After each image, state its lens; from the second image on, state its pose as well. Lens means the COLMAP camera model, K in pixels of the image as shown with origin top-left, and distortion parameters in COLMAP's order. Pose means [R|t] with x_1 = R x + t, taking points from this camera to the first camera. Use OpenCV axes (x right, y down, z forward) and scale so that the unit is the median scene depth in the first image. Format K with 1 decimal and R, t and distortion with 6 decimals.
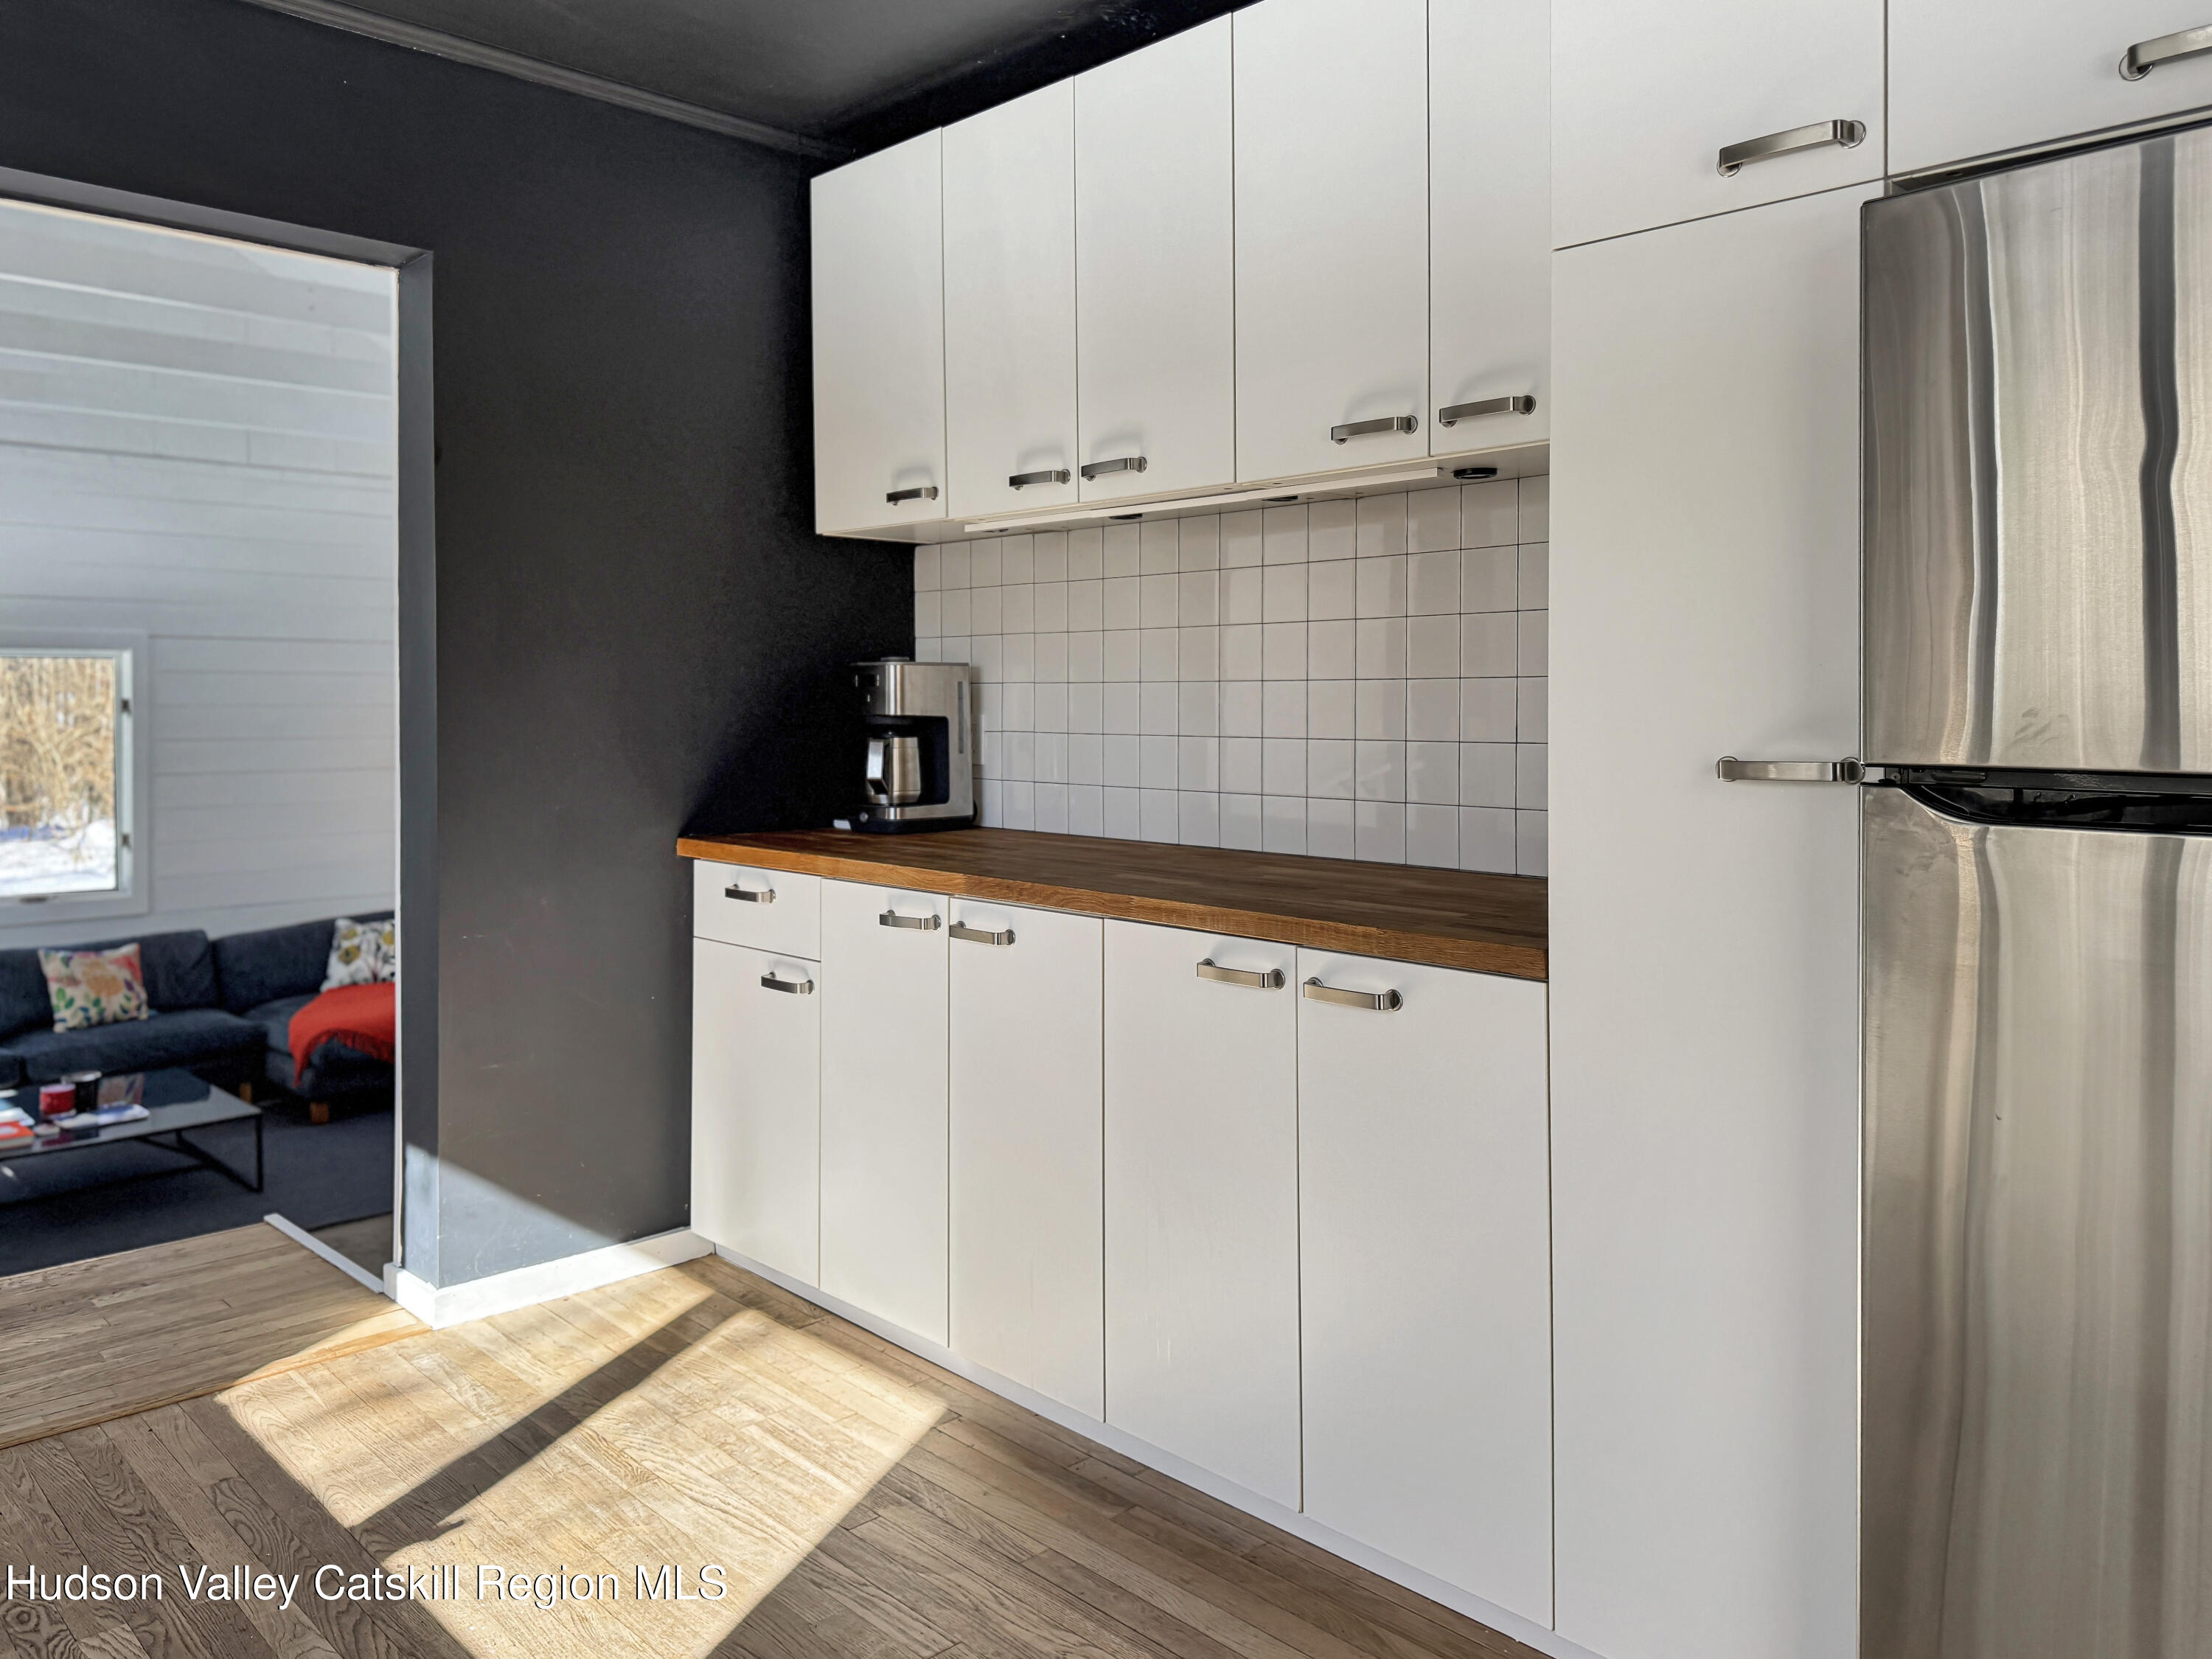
lens RADIAL K [[1550.7, 0, 1066.2], [0, 1550.7, 702.7], [0, 0, 1]] dist [0.051684, -0.056012]
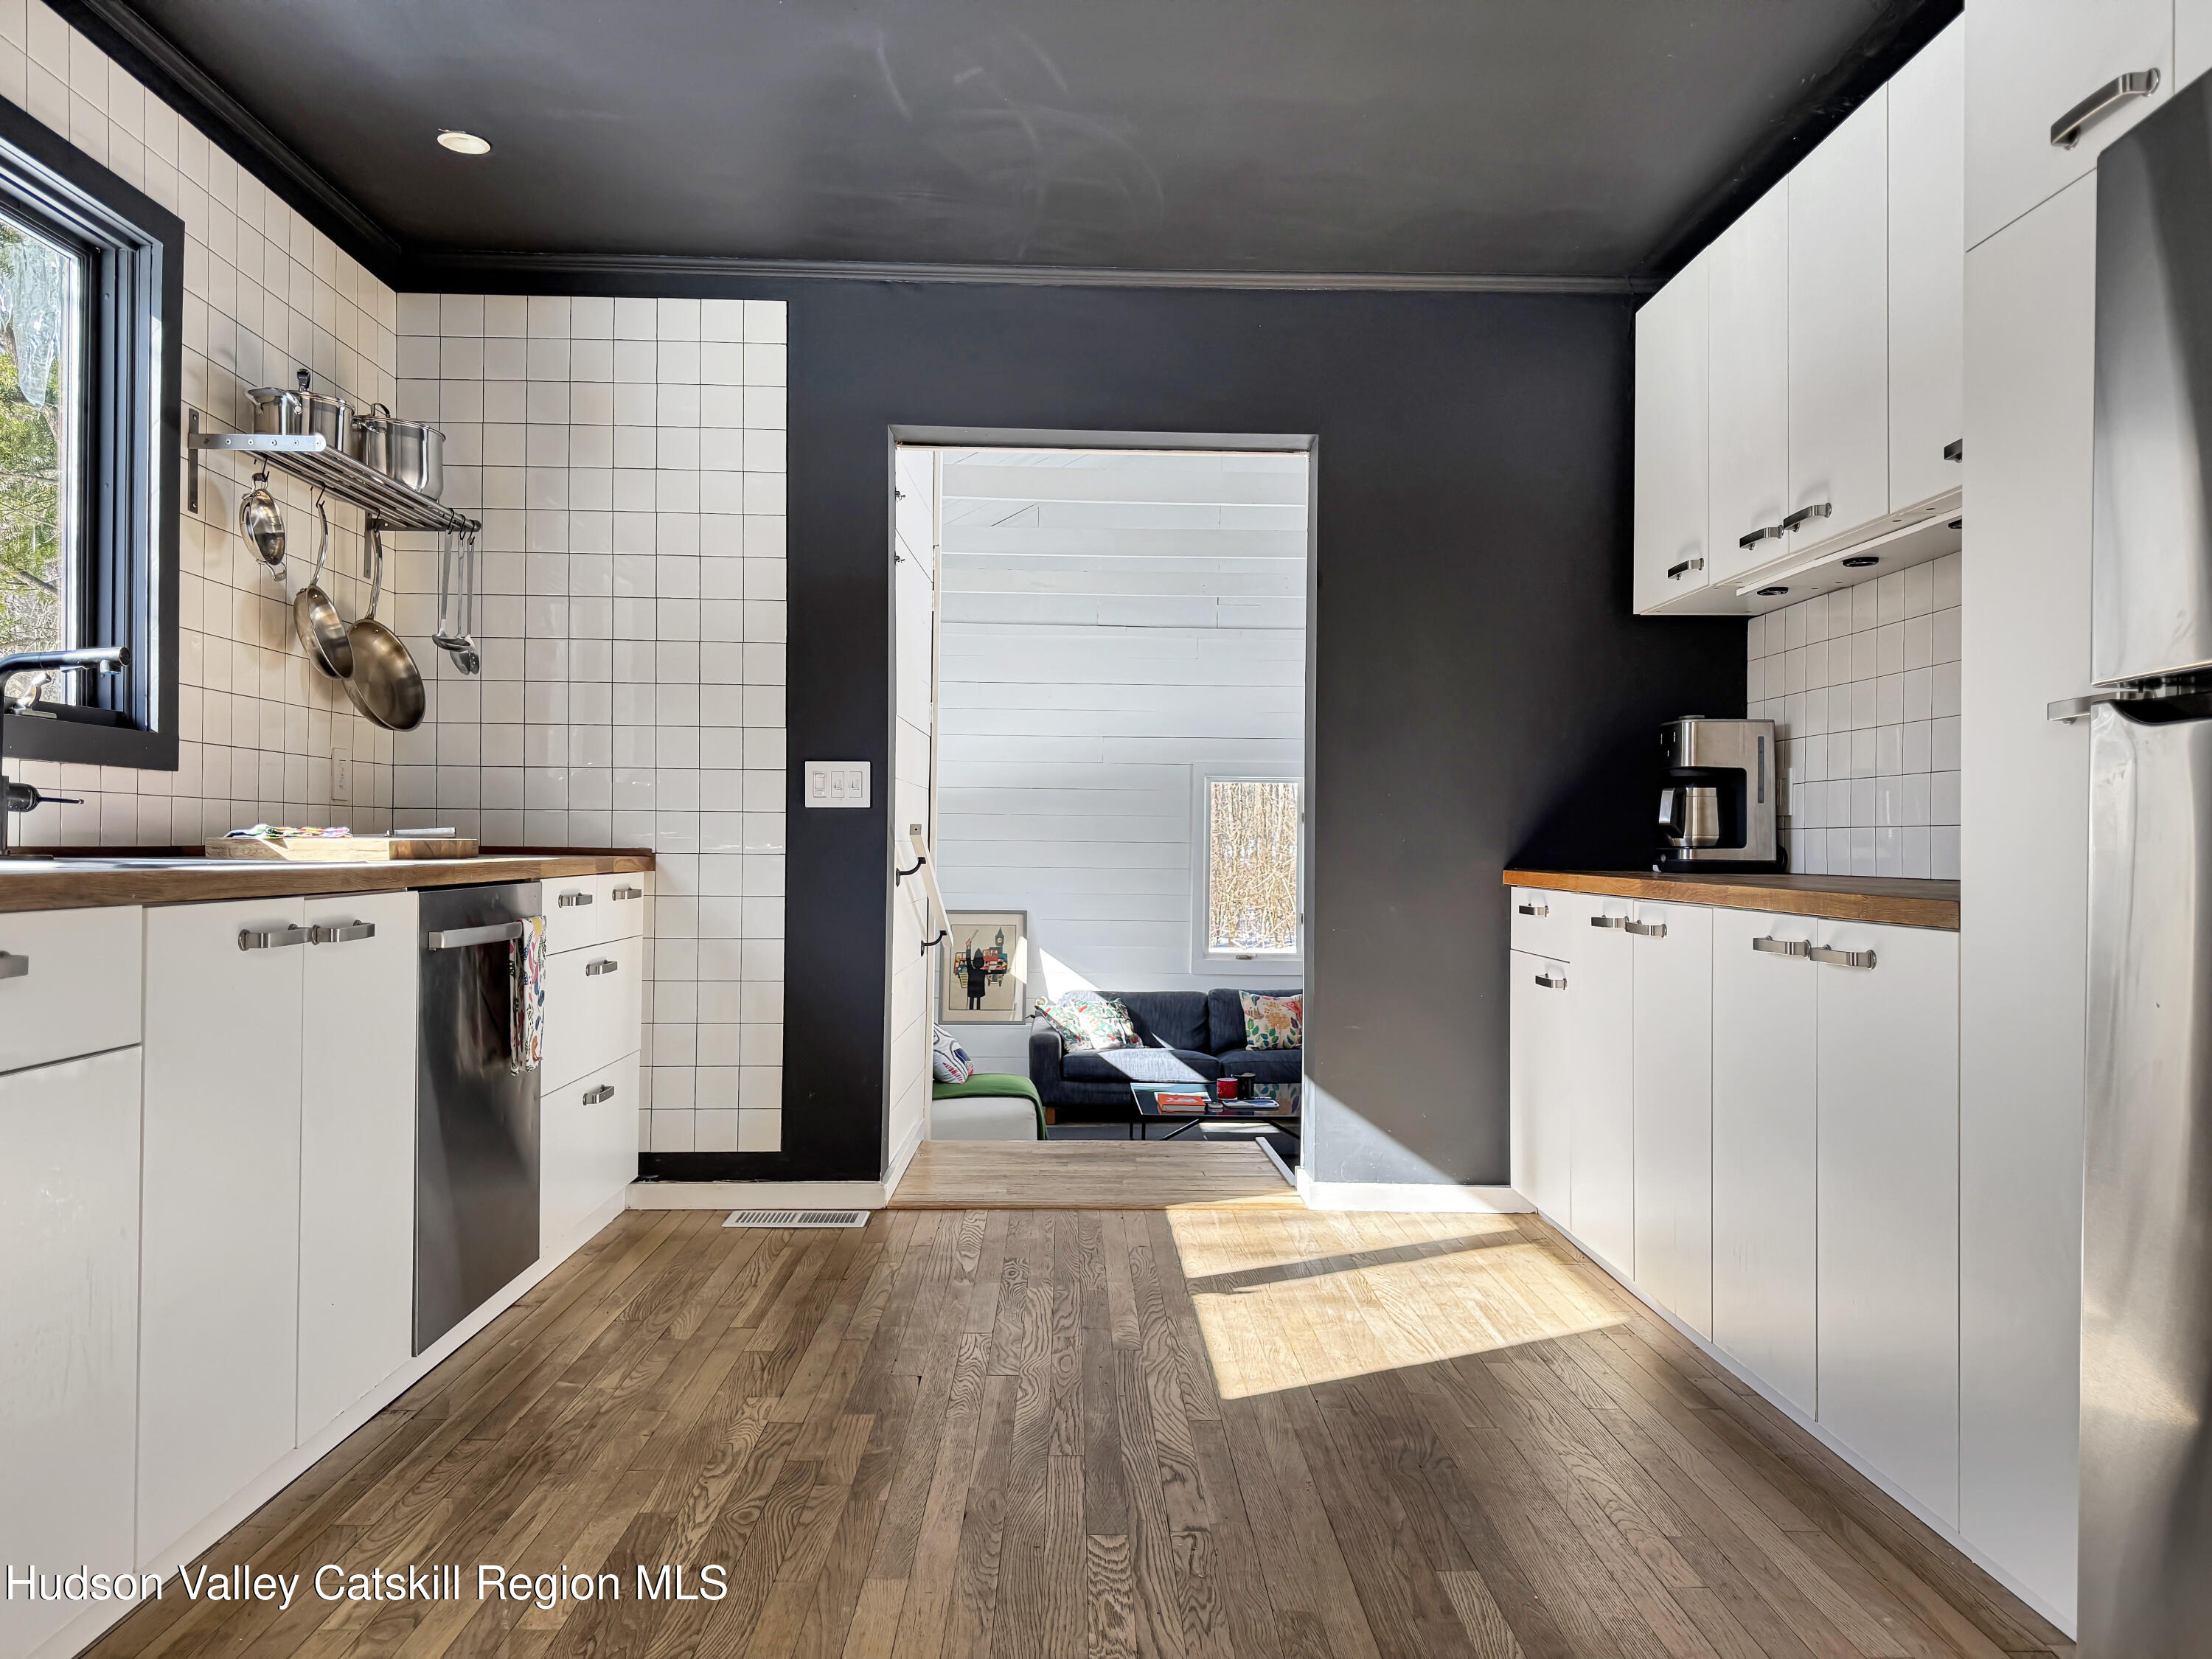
lens RADIAL K [[1550.7, 0, 1122.5], [0, 1550.7, 847.8], [0, 0, 1]] dist [0.051684, -0.056012]
pose [[0.724312, -0.000830, -0.689472, 0.371242], [-0.007129, 0.999937, -0.008693, 0.079211], [0.689436, 0.011212, 0.724260, -0.103599]]
